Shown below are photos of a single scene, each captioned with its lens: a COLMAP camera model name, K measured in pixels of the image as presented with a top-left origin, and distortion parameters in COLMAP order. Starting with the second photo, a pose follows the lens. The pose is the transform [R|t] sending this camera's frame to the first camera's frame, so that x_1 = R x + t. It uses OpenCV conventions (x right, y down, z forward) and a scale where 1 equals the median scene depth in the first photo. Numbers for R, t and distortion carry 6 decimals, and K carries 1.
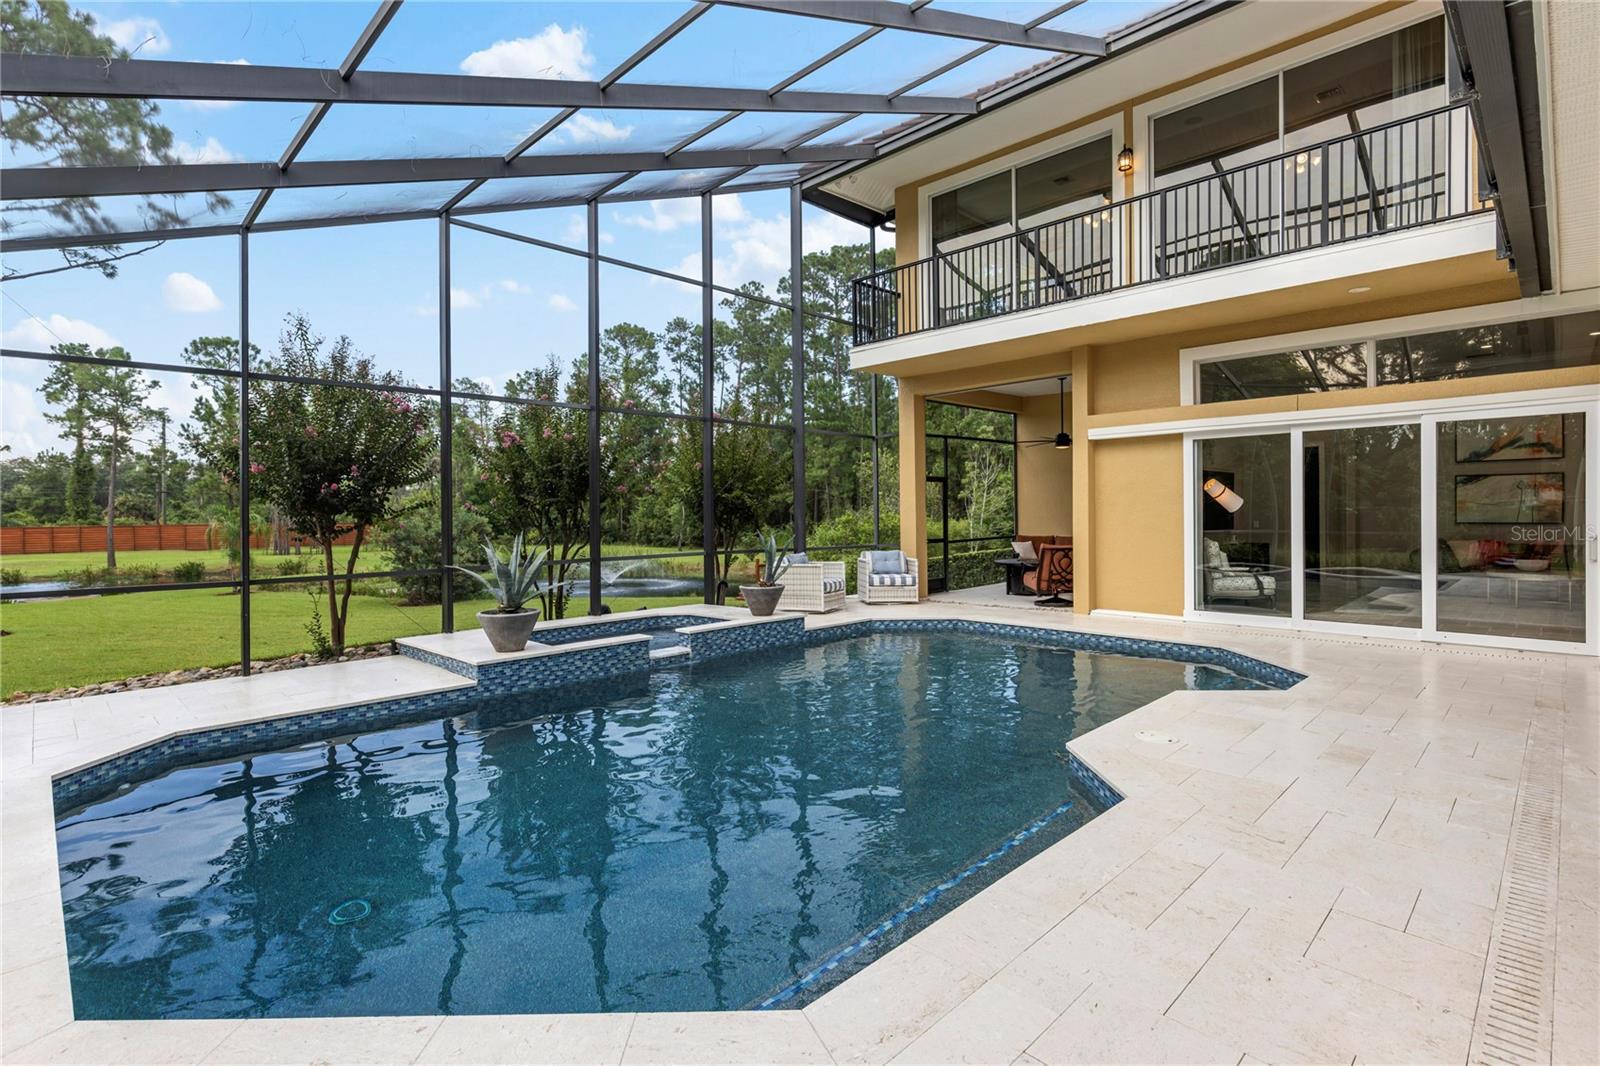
lens RADIAL K [[773.3, 0, 798.5], [0, 773.3, 519.5], [0, 0, 1]] dist [0.003808, -0.000180]
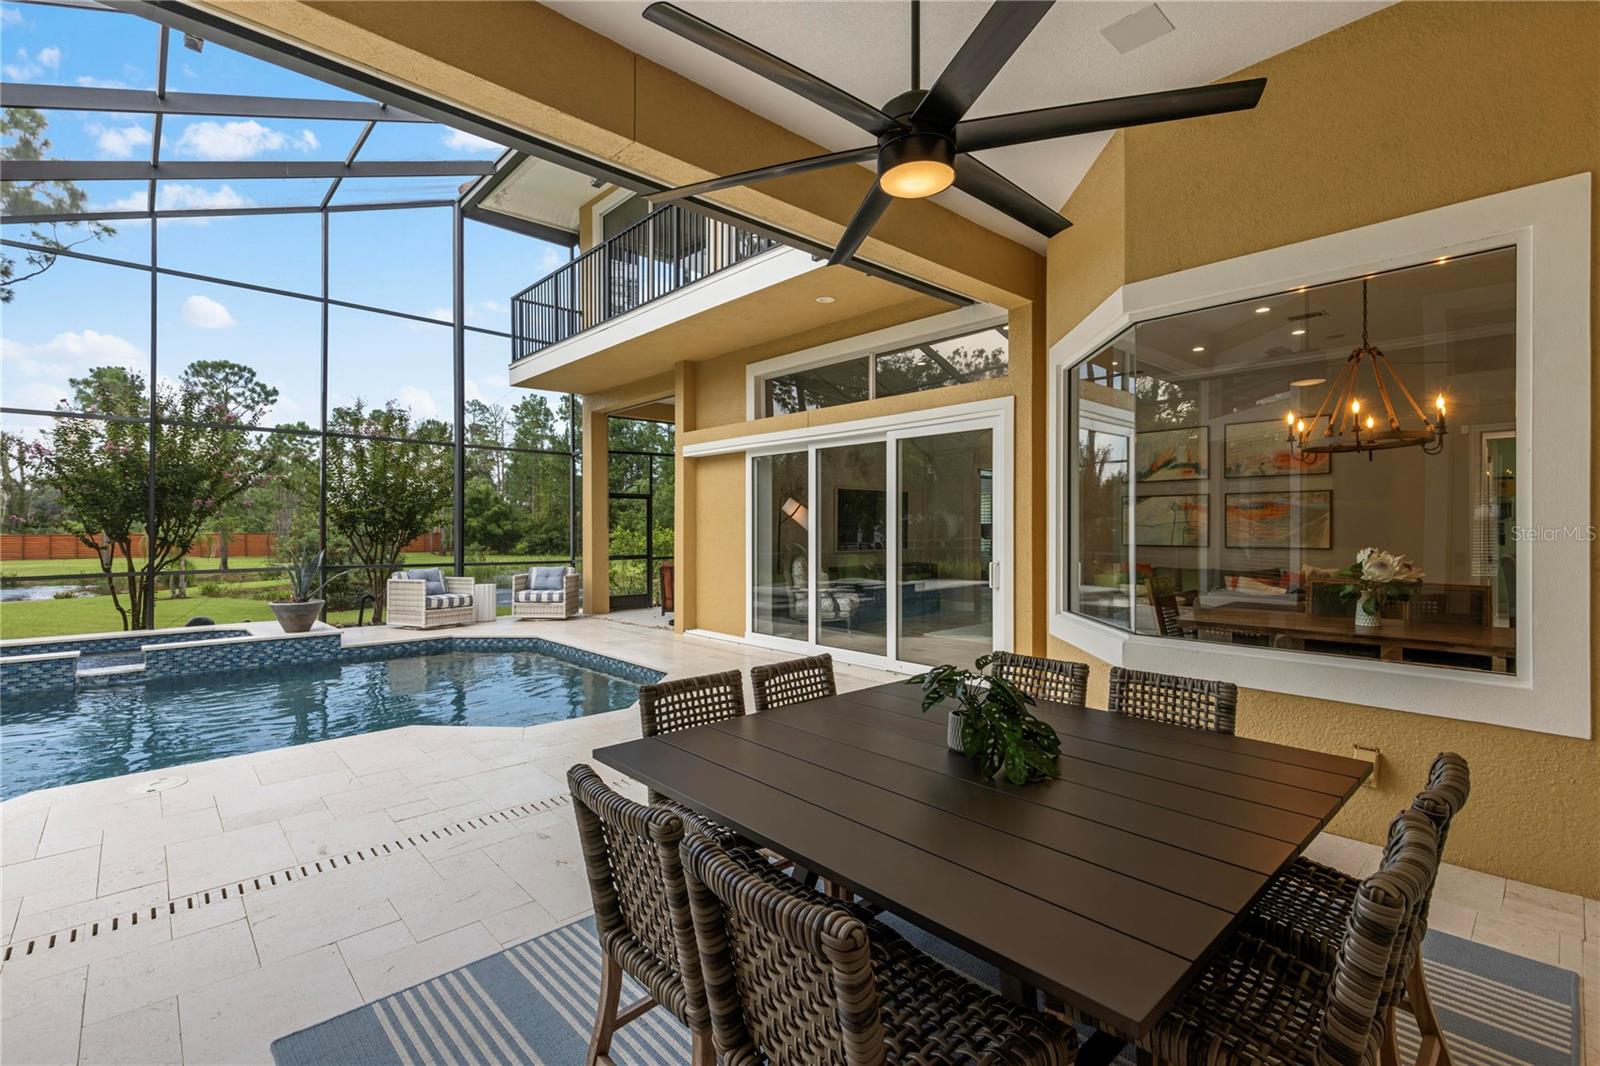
lens RADIAL K [[723.2, 0, 808.8], [0, 723.2, 527.1], [0, 0, 1]] dist [0.004049, 0.000624]
pose [[0.999396, 0.009391, -0.033470, 0.561362], [-0.009716, 0.999907, -0.009559, -0.006270], [0.033378, 0.009878, 0.999394, 0.085624]]
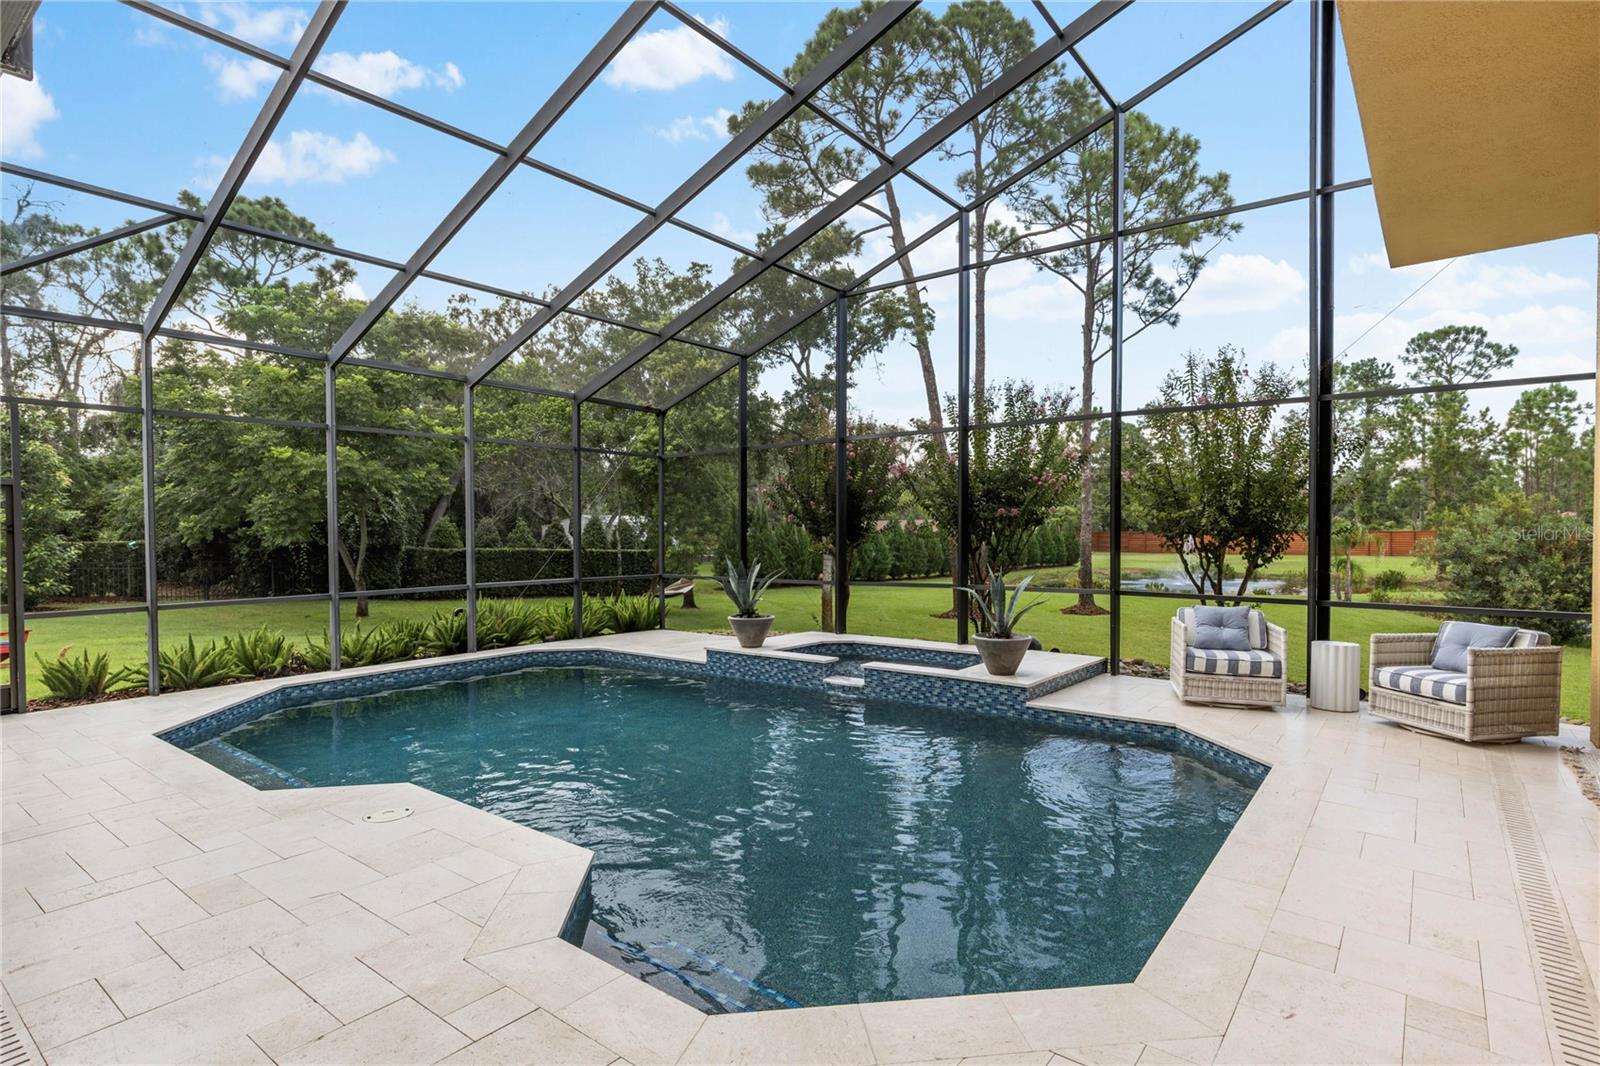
lens RADIAL K [[811.5, 0, 798.9], [0, 811.5, 549.2], [0, 0, 1]] dist [-0.000691, 0.000011]
pose [[0.116303, 0.034377, -0.992619, 0.649836], [-0.000615, 0.999403, 0.034540, -0.025814], [0.993214, -0.003407, 0.116255, 0.622757]]
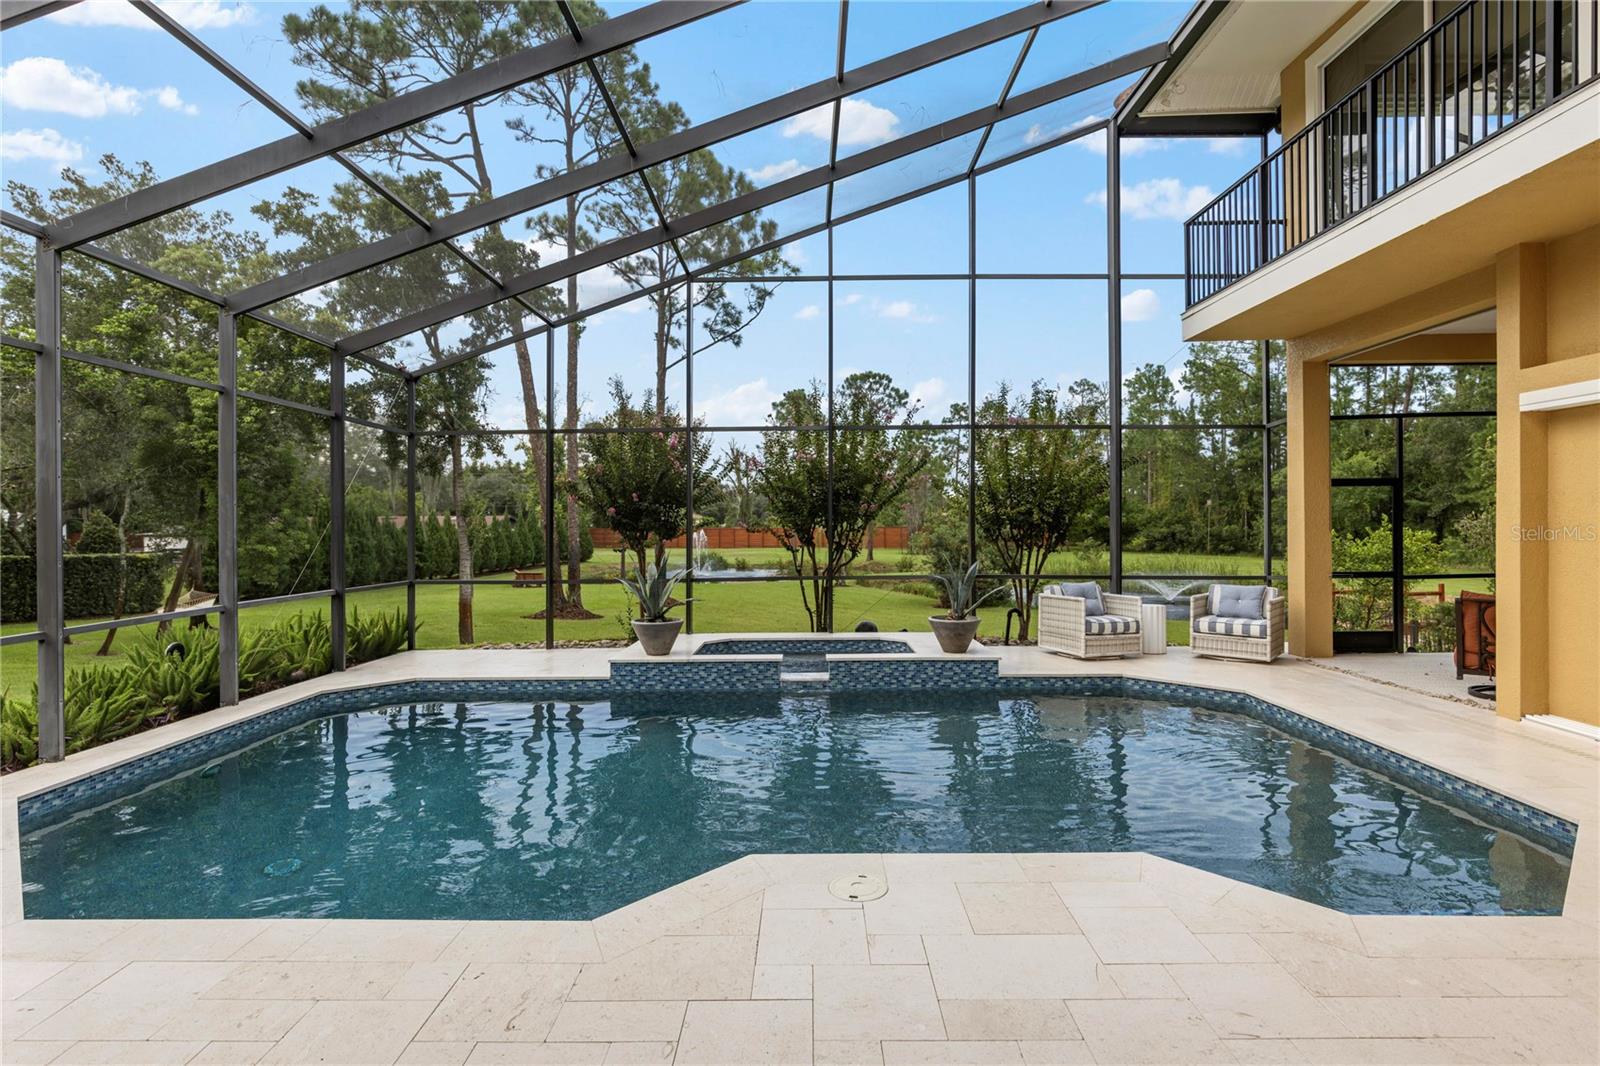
lens RADIAL K [[811.5, 0, 795.4], [0, 811.5, 521.3], [0, 0, 1]] dist [-0.000691, 0.000011]
pose [[0.696882, 0.005046, -0.717168, 0.427873], [-0.005958, 0.999981, 0.001246, -0.020813], [0.717161, 0.003404, 0.696899, 0.205983]]
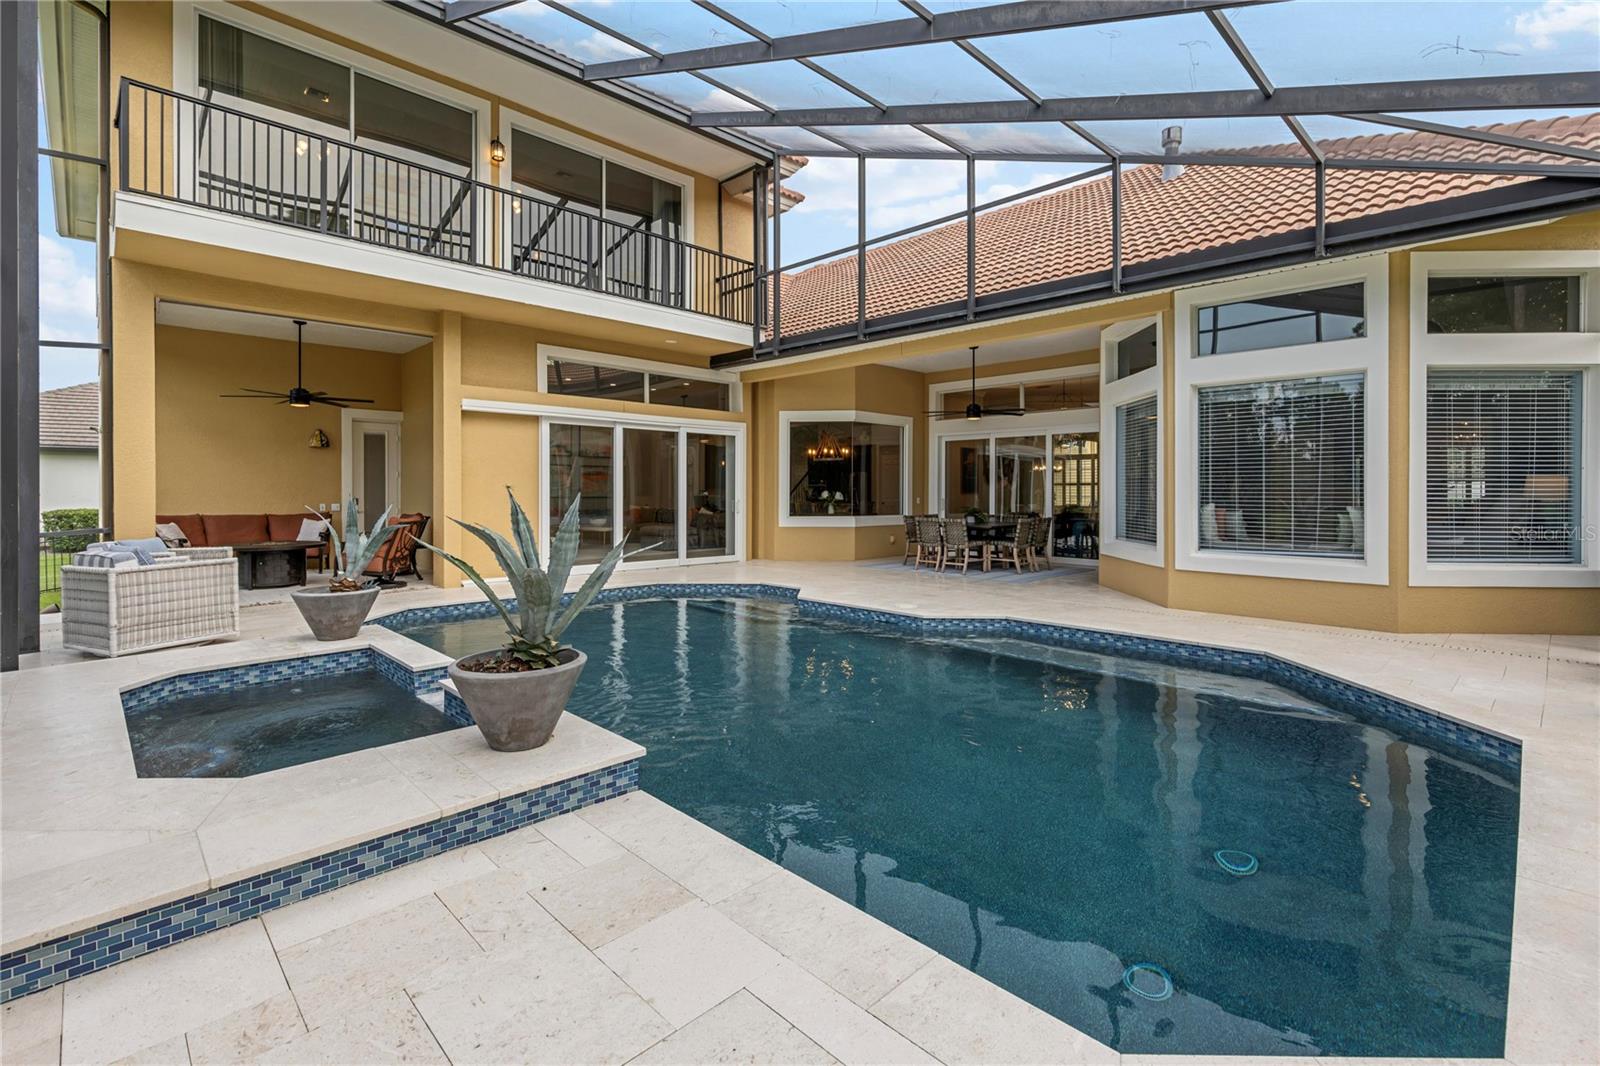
lens RADIAL K [[723.2, 0, 833.0], [0, 723.2, 489.1], [0, 0, 1]] dist [0.004049, 0.000624]
pose [[-0.013077, 0.010753, 0.999857, -0.547137], [0.003270, 0.999937, -0.010711, 0.010316], [-0.999909, 0.003129, -0.013111, 0.534202]]
